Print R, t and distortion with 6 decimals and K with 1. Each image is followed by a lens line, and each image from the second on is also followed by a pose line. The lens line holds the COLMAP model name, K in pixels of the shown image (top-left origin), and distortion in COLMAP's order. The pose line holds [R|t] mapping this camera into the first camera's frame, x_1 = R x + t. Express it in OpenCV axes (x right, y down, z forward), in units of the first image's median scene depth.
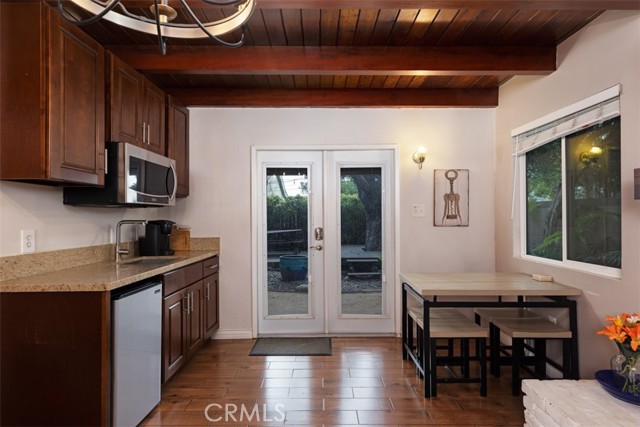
lens RADIAL K [[344.1, 0, 320.9], [0, 344.1, 213.2], [0, 0, 1]] dist [0.002884, 0.000339]
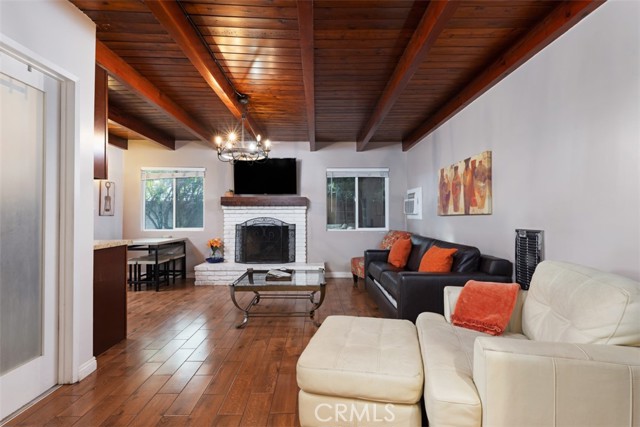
lens RADIAL K [[322.0, 0, 322.0], [0, 322.0, 210.0], [0, 0, 1]] dist [0.003496, 0.000164]
pose [[-0.011743, 0.018369, 0.999762, -1.199979], [-0.007774, 0.999799, -0.018461, 0.031665], [-0.999901, -0.007989, -0.011598, -0.015164]]
